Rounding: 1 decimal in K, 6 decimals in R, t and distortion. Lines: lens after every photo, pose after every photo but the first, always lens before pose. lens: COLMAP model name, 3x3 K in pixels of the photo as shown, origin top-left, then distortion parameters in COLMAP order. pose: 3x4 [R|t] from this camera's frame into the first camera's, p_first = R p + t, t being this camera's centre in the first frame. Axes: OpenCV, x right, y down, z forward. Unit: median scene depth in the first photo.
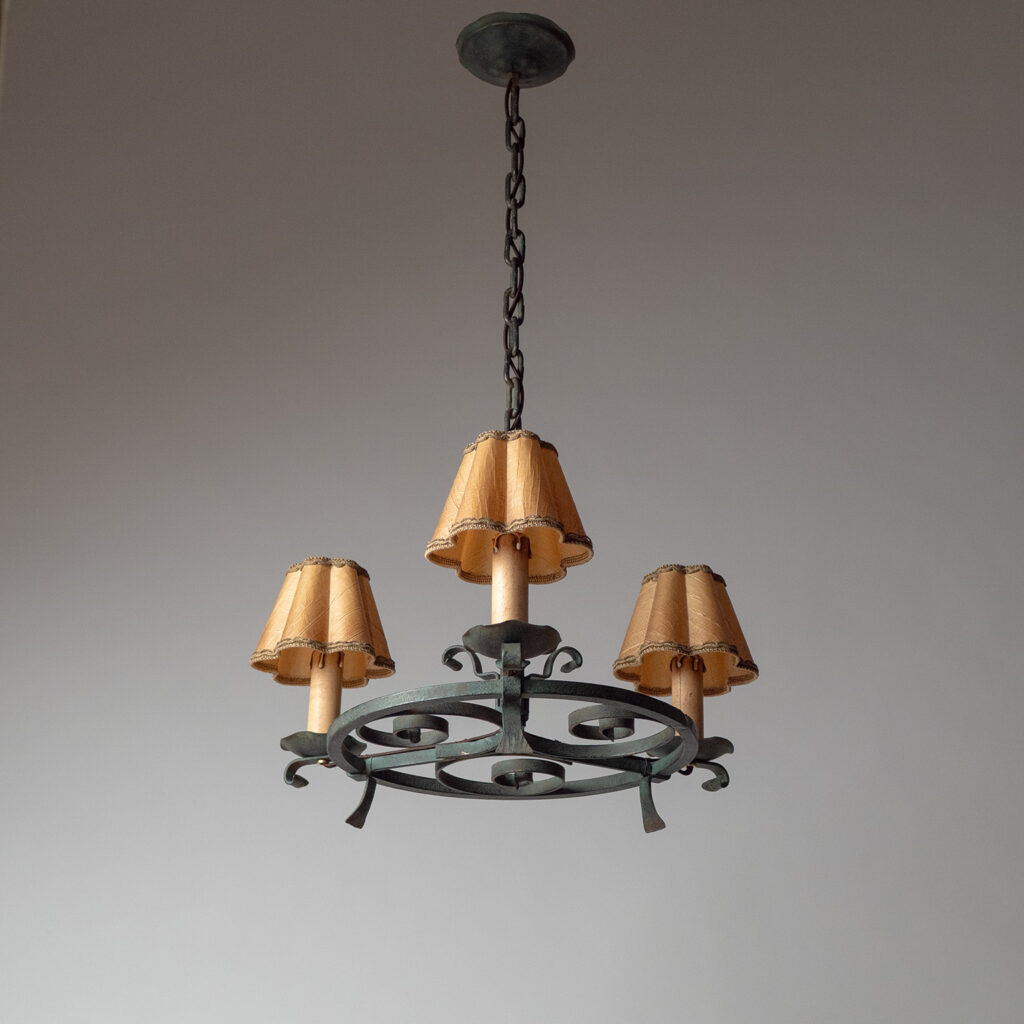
lens RADIAL K [[2290.8, 0, 512.0], [0, 2290.8, 512.0], [0, 0, 1]] dist [-0.275226, 0.240166]
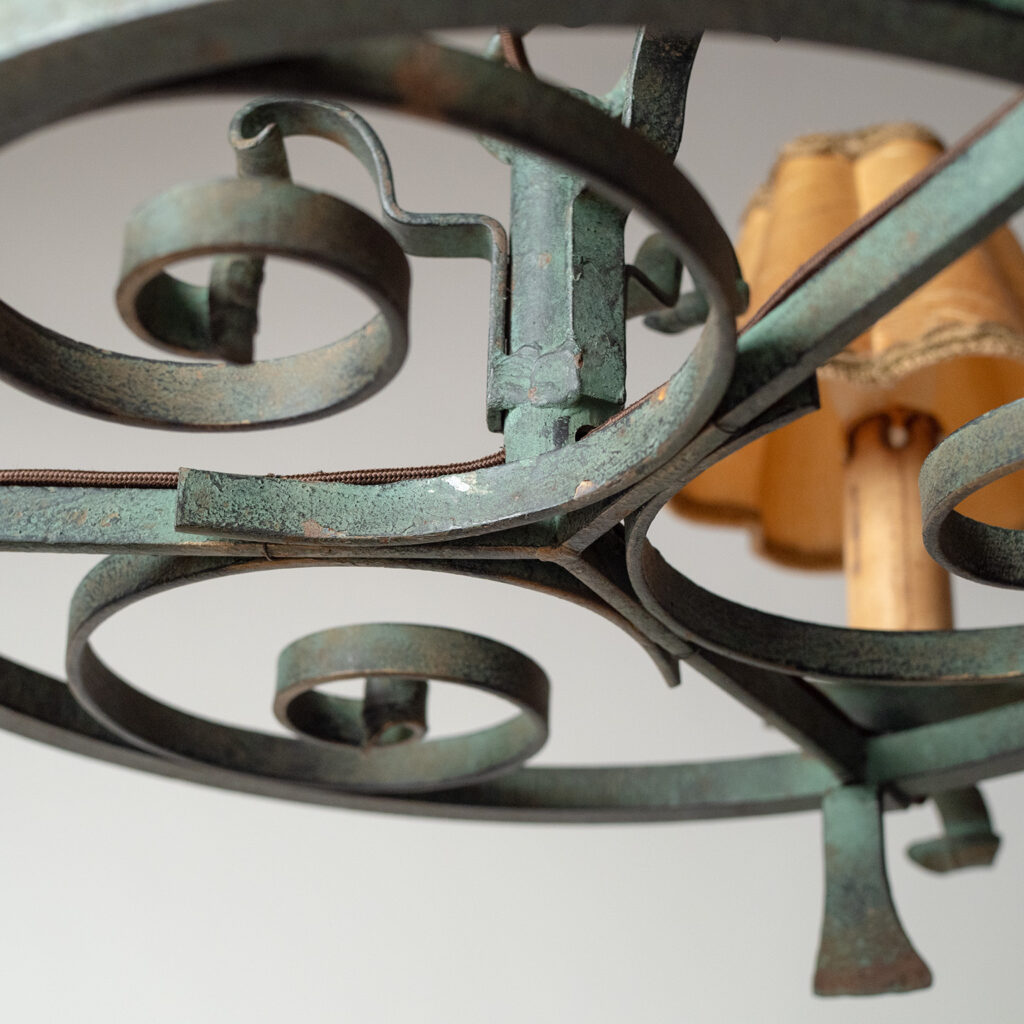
lens RADIAL K [[2290.8, 0, 512.0], [0, 2290.8, 512.0], [0, 0, 1]] dist [-0.275226, 0.240166]
pose [[0.902269, 0.213950, 0.374347, -0.081382], [-0.199654, 0.976831, -0.077071, 0.112141], [-0.382163, -0.005202, 0.924080, 0.764499]]
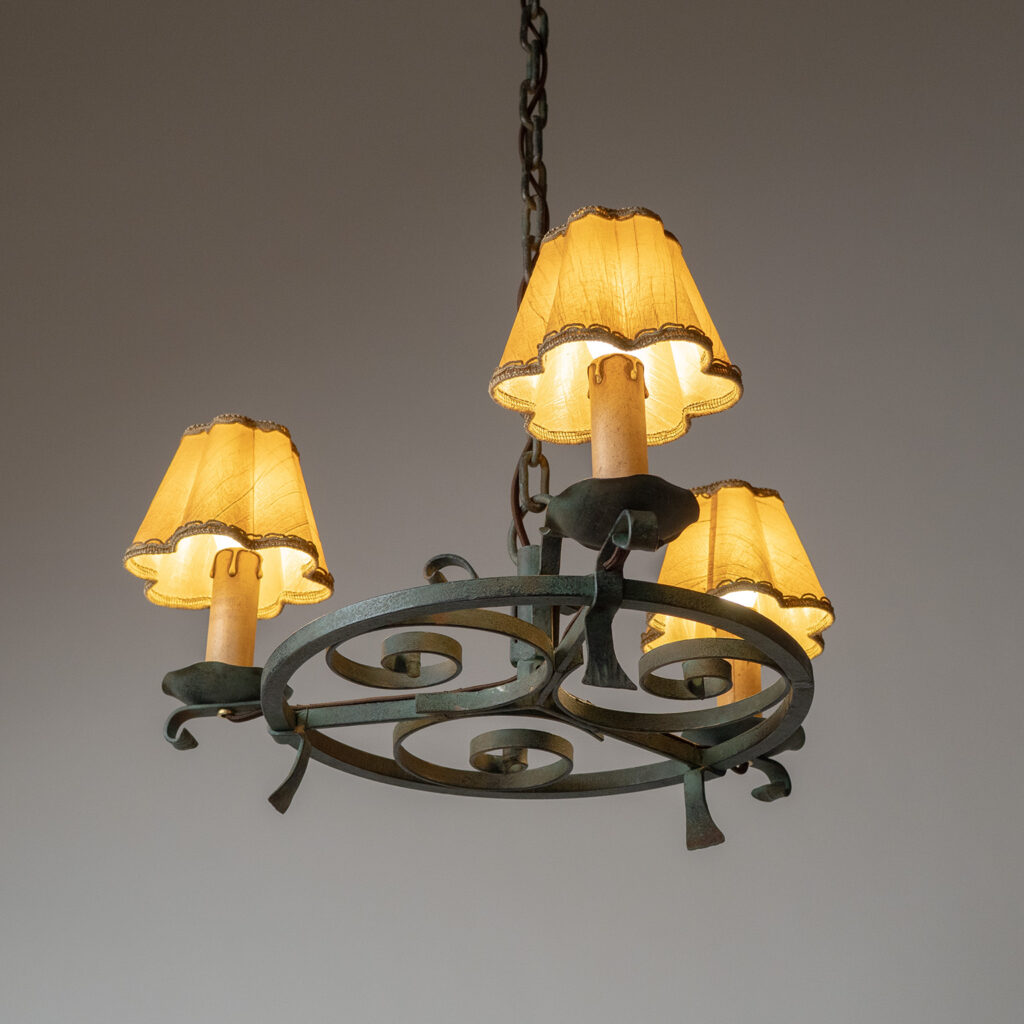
lens RADIAL K [[2290.8, 0, 512.0], [0, 2290.8, 512.0], [0, 0, 1]] dist [-0.275226, 0.240166]
pose [[0.973598, 0.098054, 0.206138, -0.144474], [-0.083794, 0.993517, -0.076829, 0.095232], [-0.212335, 0.057527, 0.975502, 0.327100]]
